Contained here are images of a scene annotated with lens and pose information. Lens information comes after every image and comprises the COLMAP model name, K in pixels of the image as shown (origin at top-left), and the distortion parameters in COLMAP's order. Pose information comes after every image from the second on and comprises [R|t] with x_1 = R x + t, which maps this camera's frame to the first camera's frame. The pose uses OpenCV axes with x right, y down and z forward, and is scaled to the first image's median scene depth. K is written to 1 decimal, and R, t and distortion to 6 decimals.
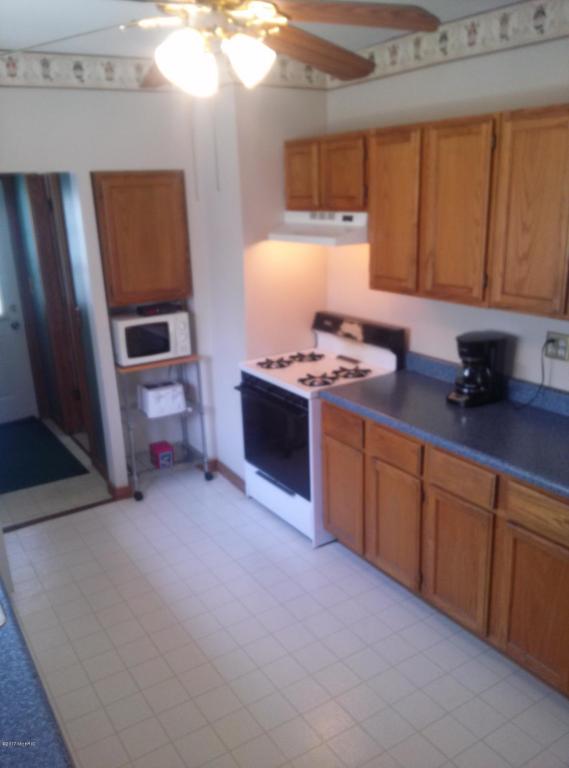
lens RADIAL K [[642.8, 0, 286.1], [0, 642.8, 387.3], [0, 0, 1]] dist [0.102983, -0.146785]
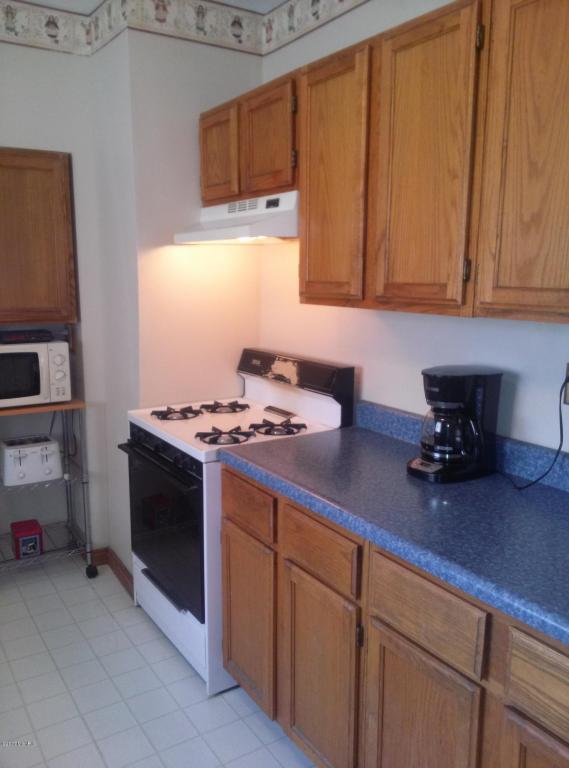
lens RADIAL K [[642.8, 0, 284.0], [0, 642.8, 389.3], [0, 0, 1]] dist [0.102983, -0.146785]
pose [[0.999304, 0.035956, 0.009912, 0.115842], [-0.034582, 0.992780, -0.114853, 0.017690], [-0.013970, 0.114430, 0.993333, 0.357355]]
